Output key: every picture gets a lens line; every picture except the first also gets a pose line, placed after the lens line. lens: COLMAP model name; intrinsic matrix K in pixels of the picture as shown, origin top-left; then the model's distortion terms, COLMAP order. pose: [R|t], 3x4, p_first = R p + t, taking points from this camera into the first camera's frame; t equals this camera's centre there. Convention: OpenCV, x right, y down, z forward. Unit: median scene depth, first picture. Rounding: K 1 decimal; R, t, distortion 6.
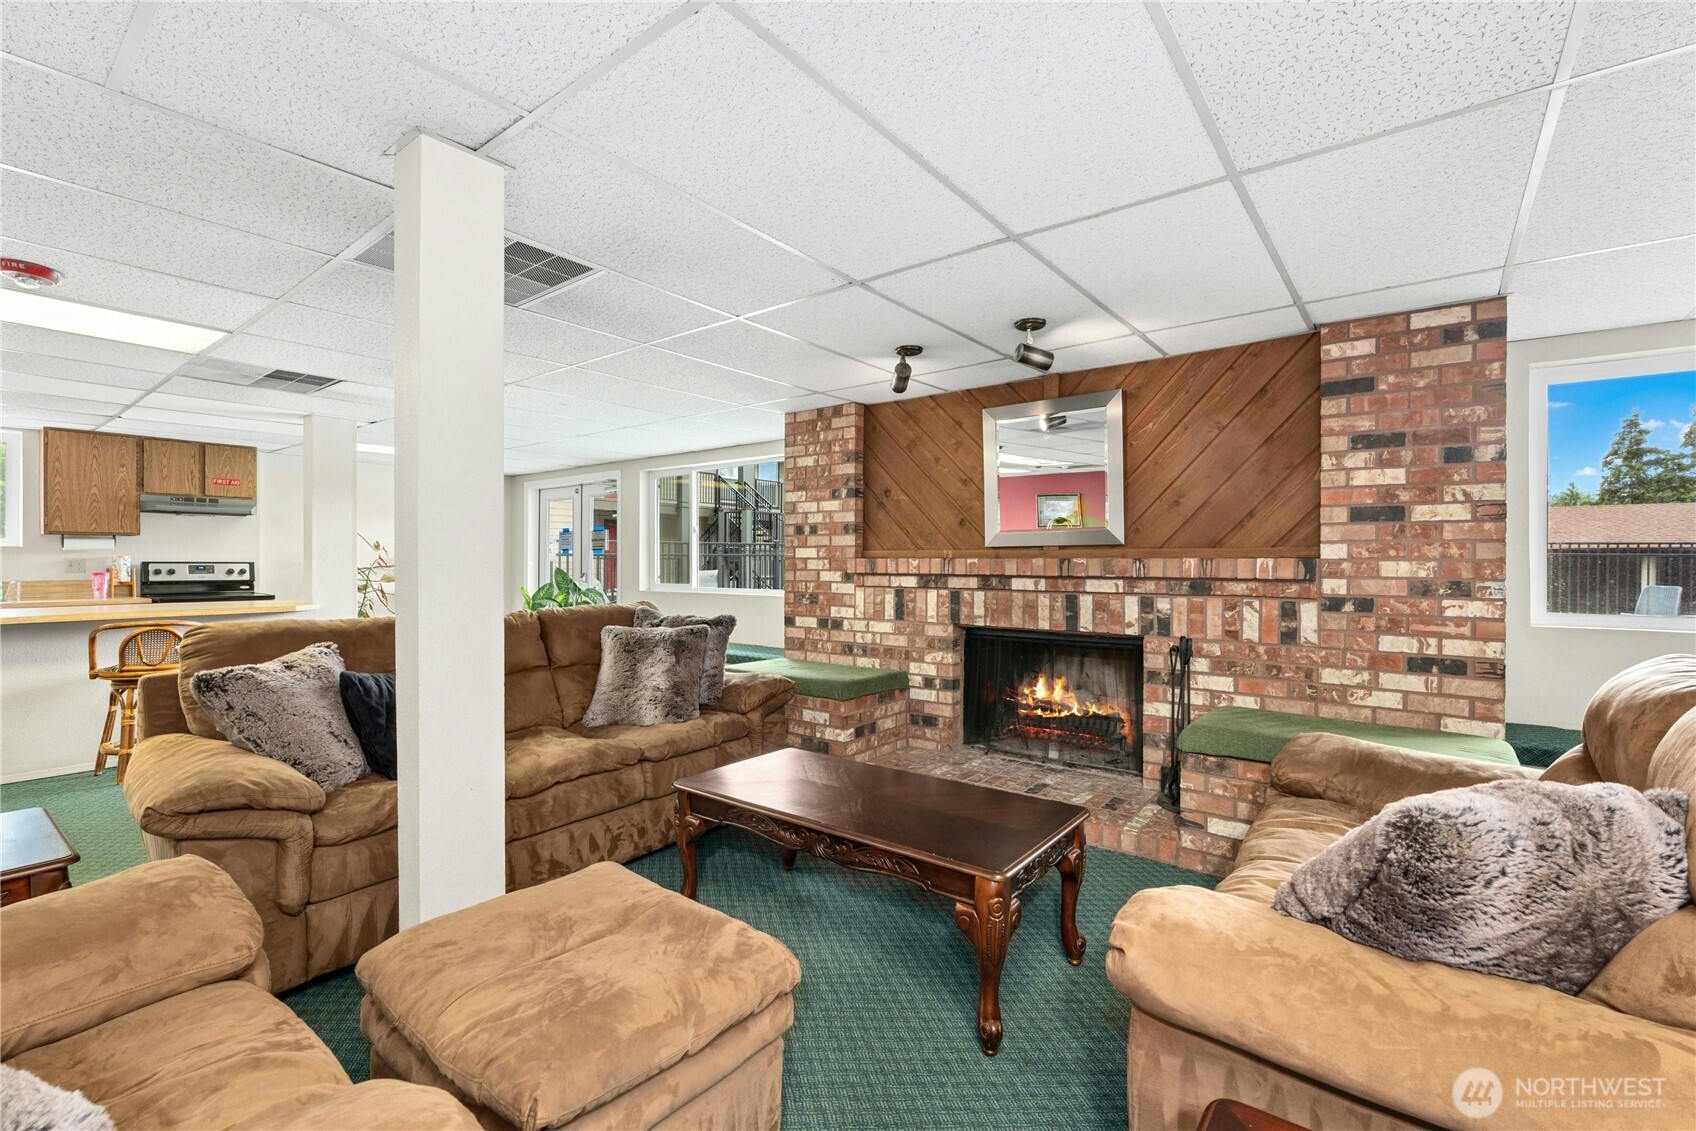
lens RADIAL K [[744.9, 0, 850.7], [0, 744.9, 568.6], [0, 0, 1]] dist [-0.012975, 0.001152]
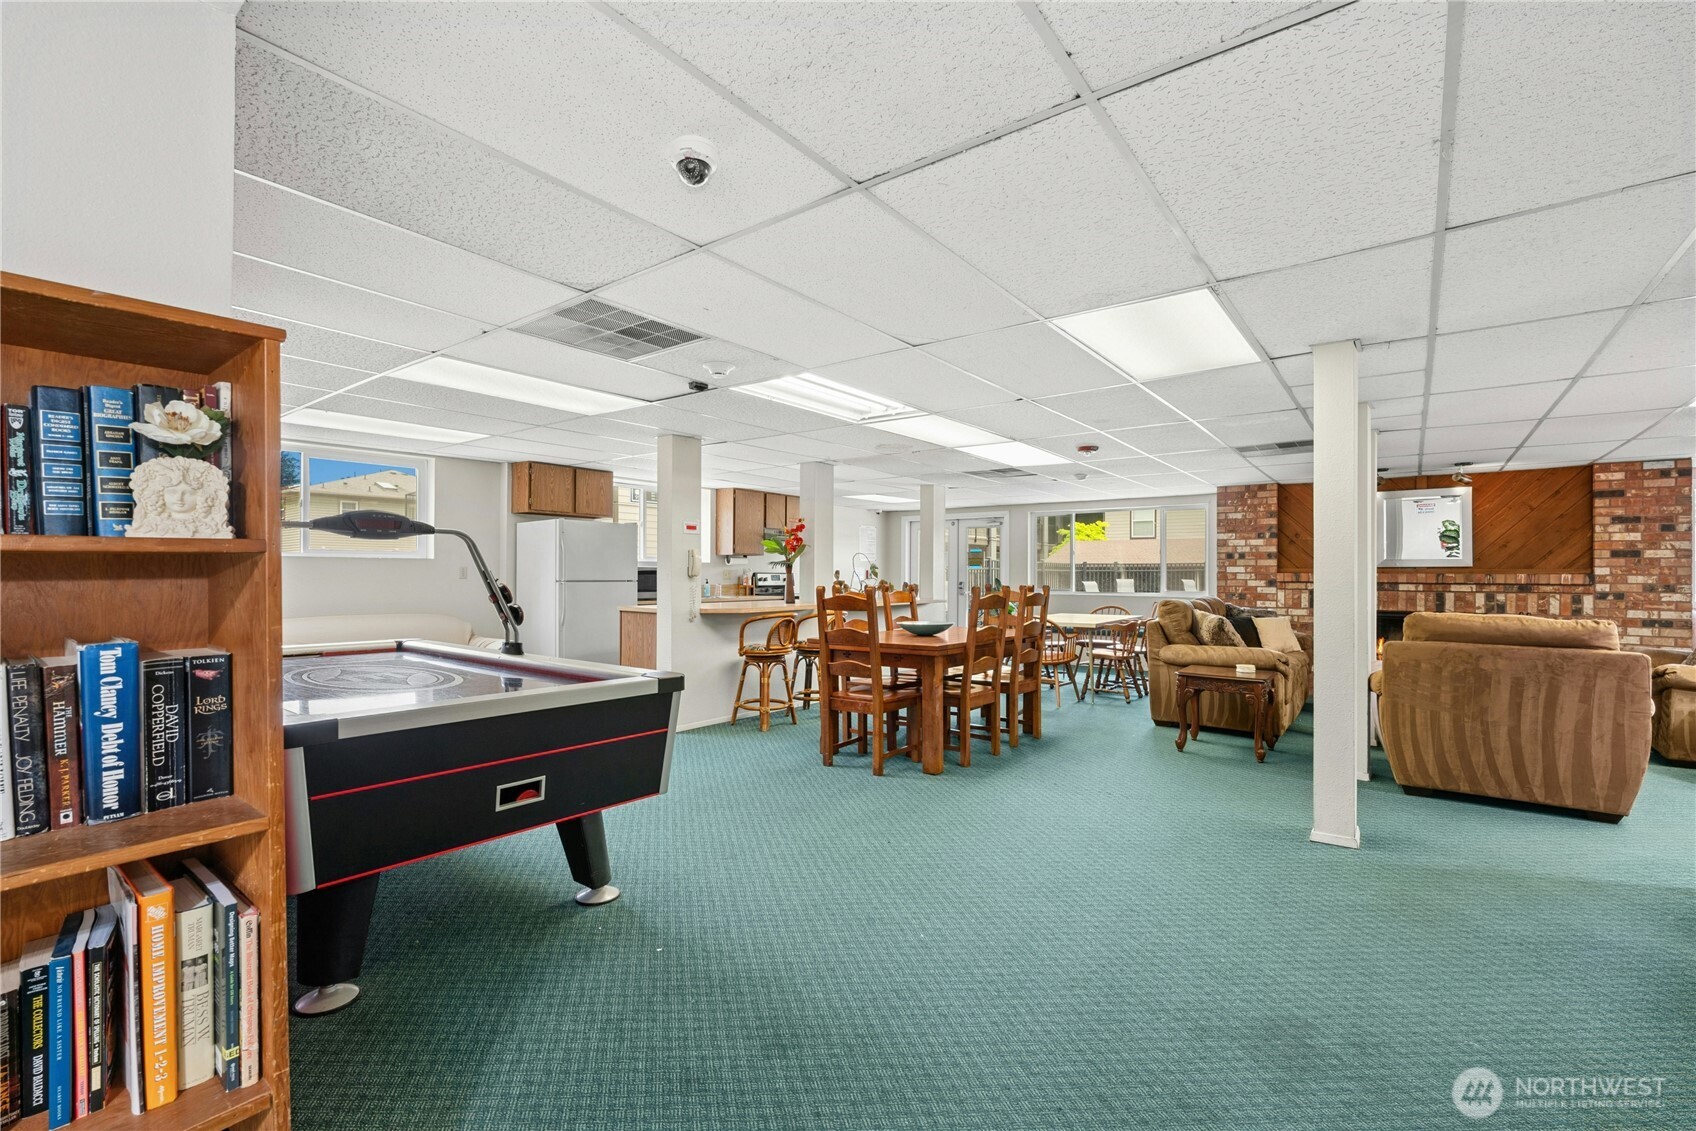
lens RADIAL K [[744.9, 0, 850.7], [0, 744.9, 568.6], [0, 0, 1]] dist [-0.012975, 0.001152]
pose [[0.999981, 0.003260, -0.005197, -1.478501], [-0.003342, 0.999870, -0.015782, 0.010255], [0.005144, 0.015799, 0.999862, -1.107701]]
